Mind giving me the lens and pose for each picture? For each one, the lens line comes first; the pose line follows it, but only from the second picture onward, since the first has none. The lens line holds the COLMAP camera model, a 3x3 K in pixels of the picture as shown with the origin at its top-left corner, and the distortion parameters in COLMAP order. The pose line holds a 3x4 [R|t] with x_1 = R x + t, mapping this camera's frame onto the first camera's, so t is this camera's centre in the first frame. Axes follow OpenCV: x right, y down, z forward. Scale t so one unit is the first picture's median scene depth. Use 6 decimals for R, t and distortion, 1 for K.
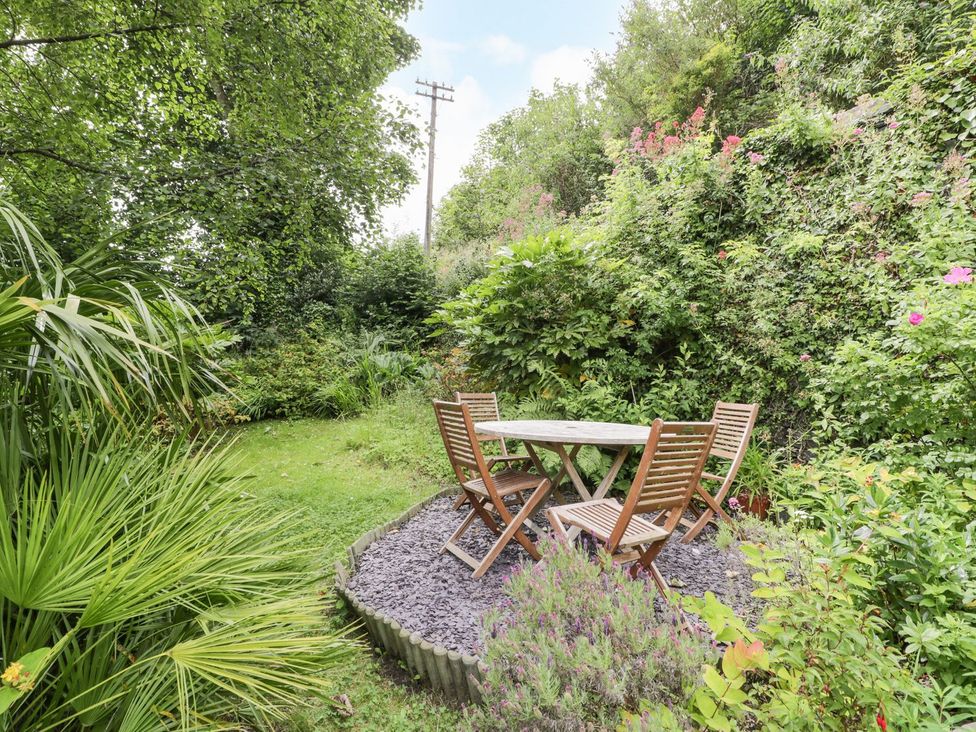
lens RADIAL K [[506.8, 0, 484.3], [0, 506.8, 365.7], [0, 0, 1]] dist [-0.000483, -0.013267]
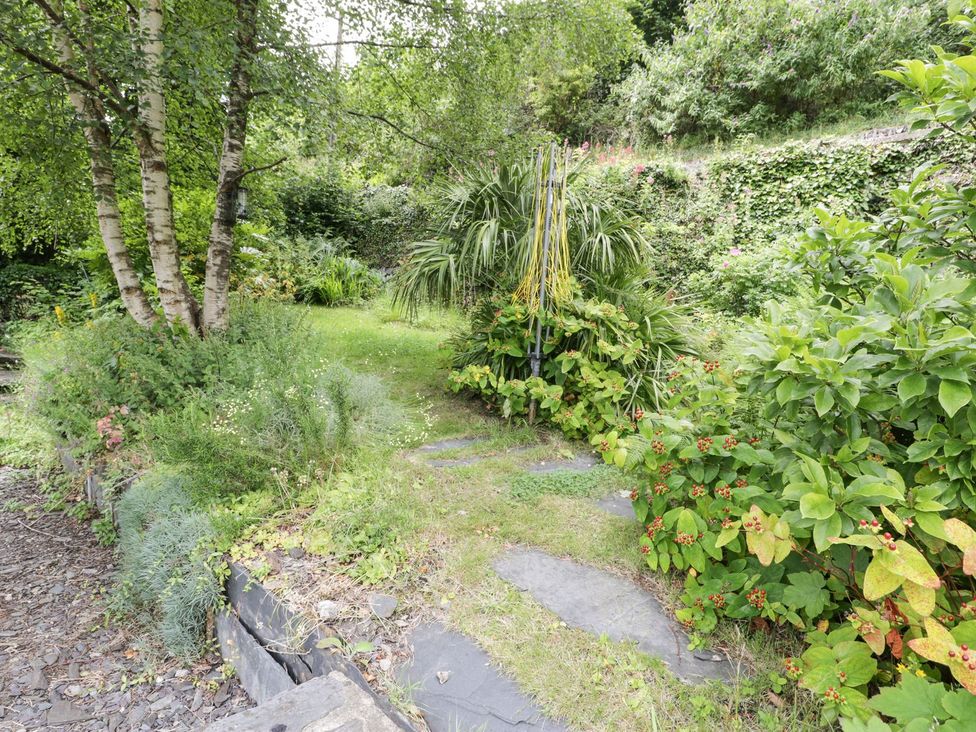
lens RADIAL K [[506.8, 0, 484.3], [0, 506.8, 365.7], [0, 0, 1]] dist [-0.000483, -0.013267]
pose [[0.898949, 0.009995, 0.437939, -1.054169], [-0.069825, 0.990227, 0.120727, 0.141432], [-0.432452, -0.139107, 0.890862, -0.699245]]
